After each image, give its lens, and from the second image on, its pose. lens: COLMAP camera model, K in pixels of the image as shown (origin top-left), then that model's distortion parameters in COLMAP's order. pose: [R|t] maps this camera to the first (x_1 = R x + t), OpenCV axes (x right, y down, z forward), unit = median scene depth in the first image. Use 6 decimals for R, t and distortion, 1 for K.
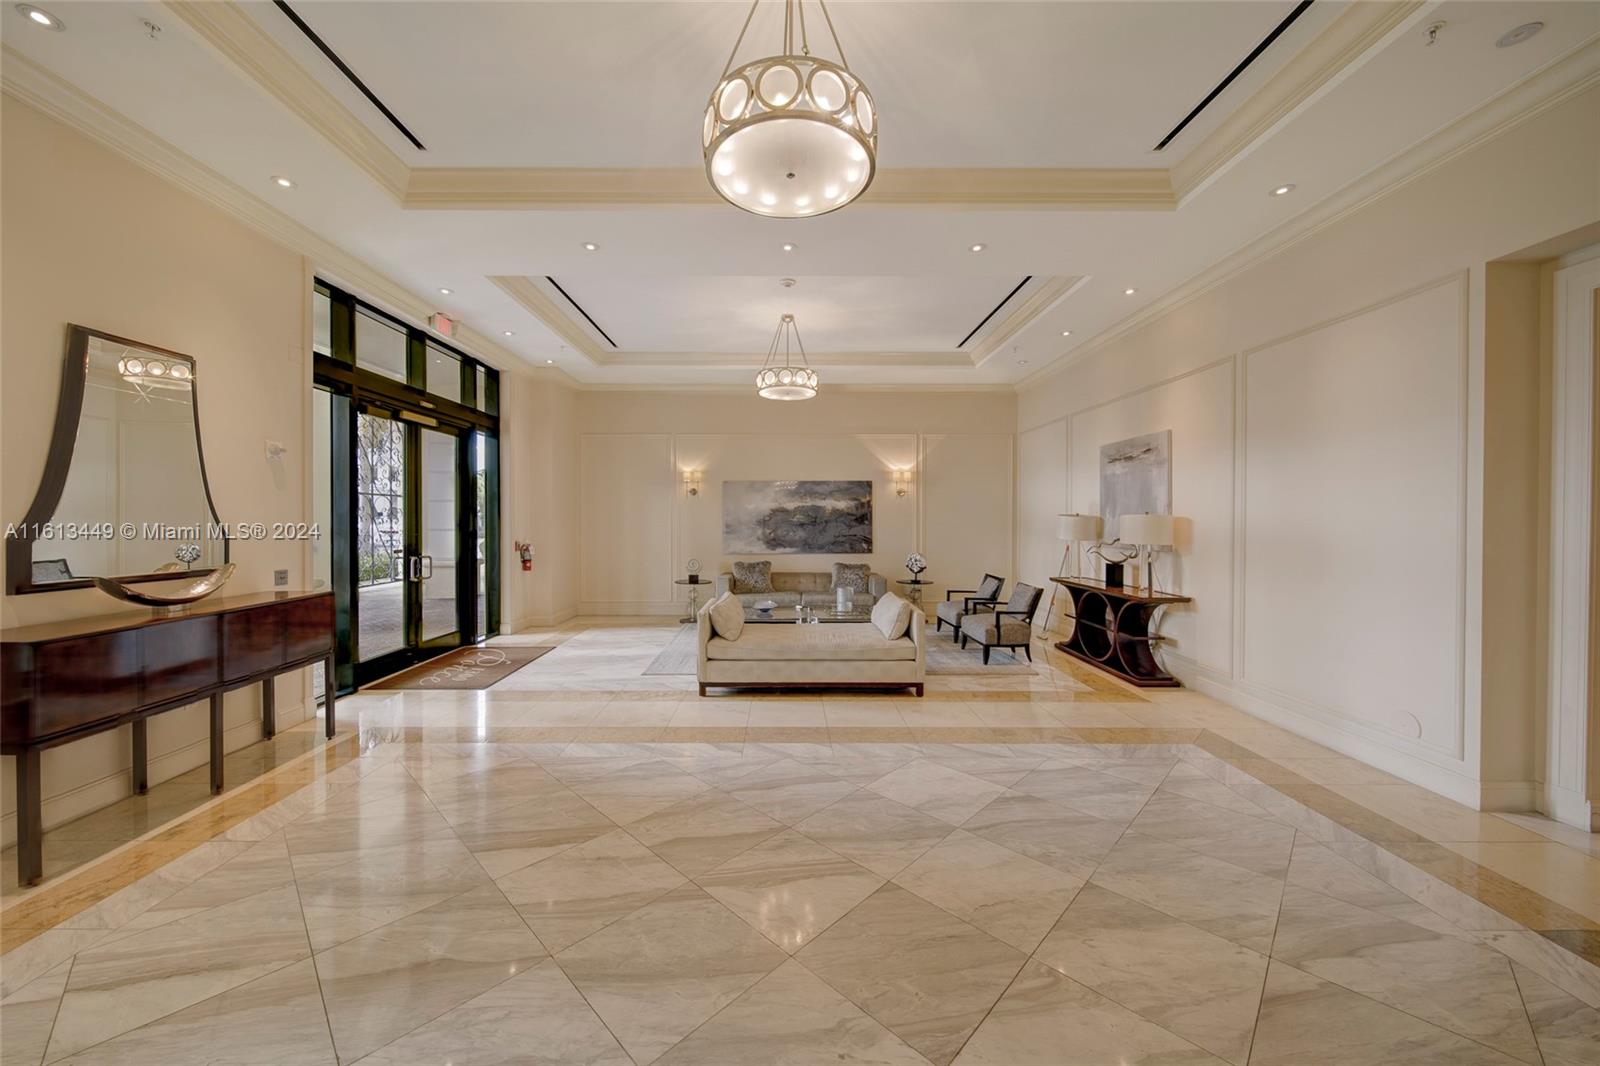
lens RADIAL K [[569.6, 0, 797.3], [0, 569.6, 525.3], [0, 0, 1]] dist [-0.002646, -0.000407]
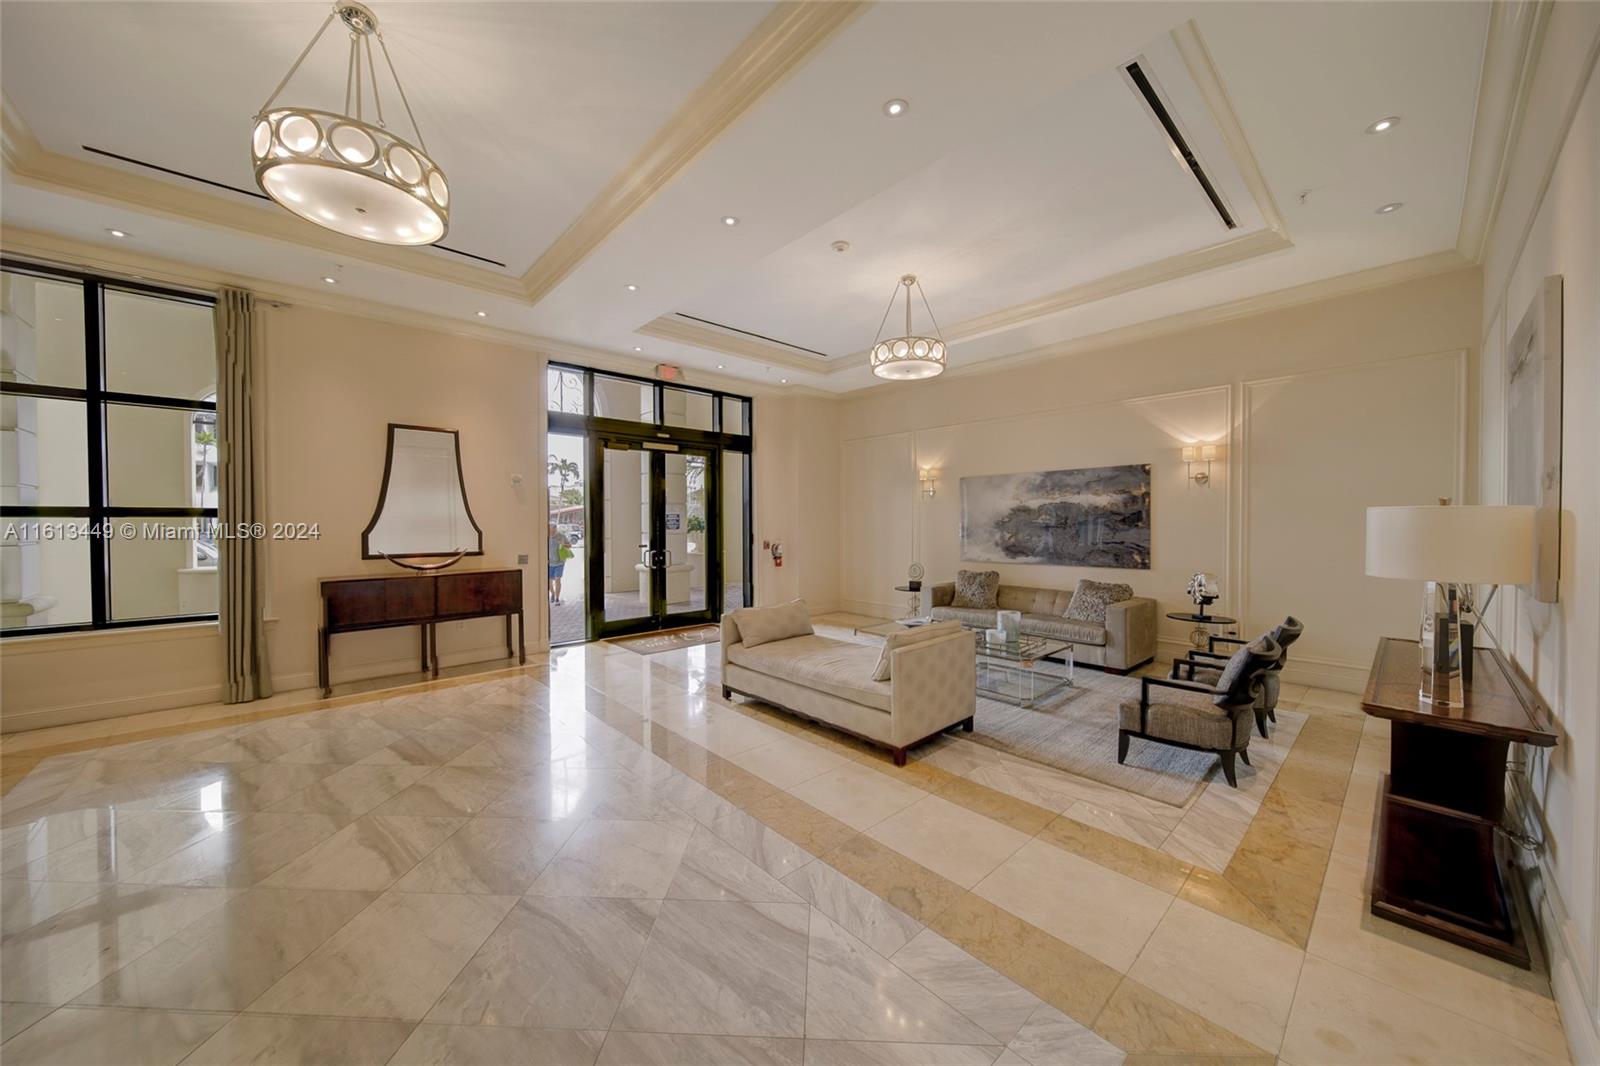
lens RADIAL K [[569.6, 0, 803.7], [0, 569.6, 532.3], [0, 0, 1]] dist [-0.002646, -0.000407]
pose [[0.670806, 0.010182, -0.741563, 0.382202], [-0.003416, 0.999938, 0.010640, -0.001815], [0.741625, -0.004605, 0.670798, 0.246857]]
